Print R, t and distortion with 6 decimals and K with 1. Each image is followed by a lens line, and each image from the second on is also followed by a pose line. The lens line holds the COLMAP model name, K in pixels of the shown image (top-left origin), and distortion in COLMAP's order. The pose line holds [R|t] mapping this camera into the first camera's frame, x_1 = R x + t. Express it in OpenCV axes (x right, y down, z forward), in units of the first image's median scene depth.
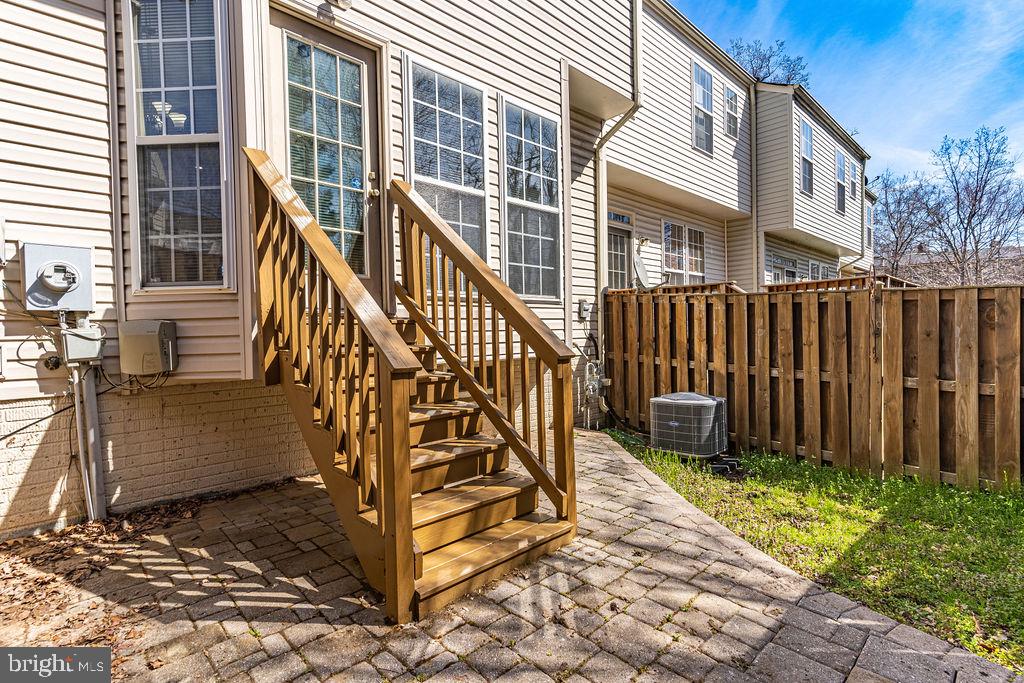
lens RADIAL K [[473.8, 0, 512.0], [0, 473.8, 341.5], [0, 0, 1]] dist [0.013296, 0.000227]
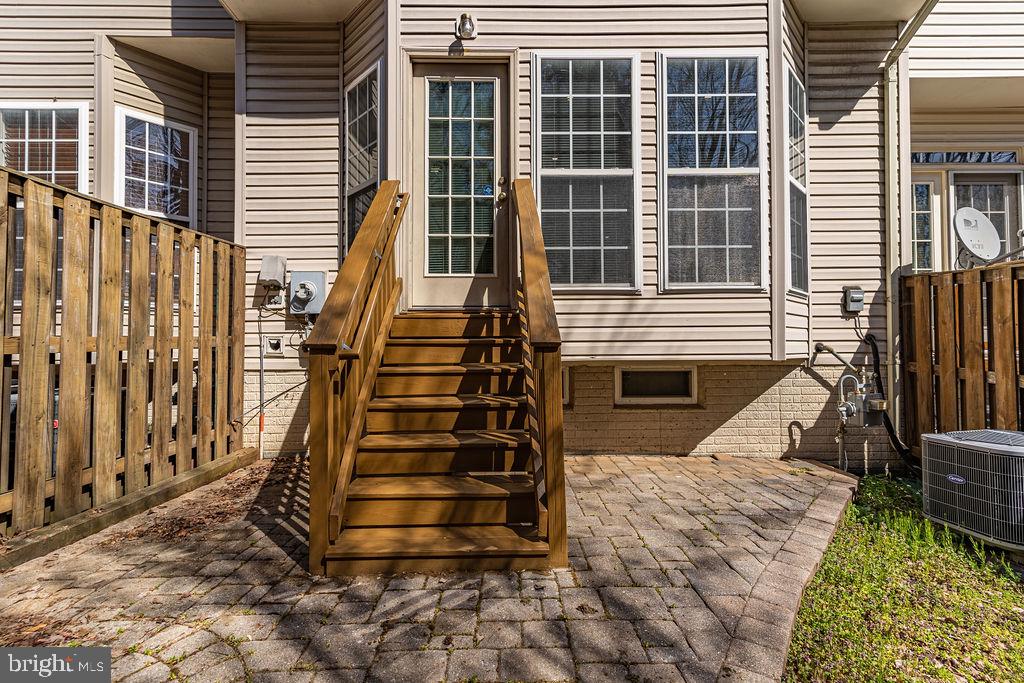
lens RADIAL K [[473.8, 0, 512.0], [0, 473.8, 341.5], [0, 0, 1]] dist [0.013296, 0.000227]
pose [[0.746116, 0.001538, -0.665814, 0.368663], [-0.020222, 0.999588, -0.020351, 0.028203], [0.665509, 0.028648, 0.745840, 0.200288]]
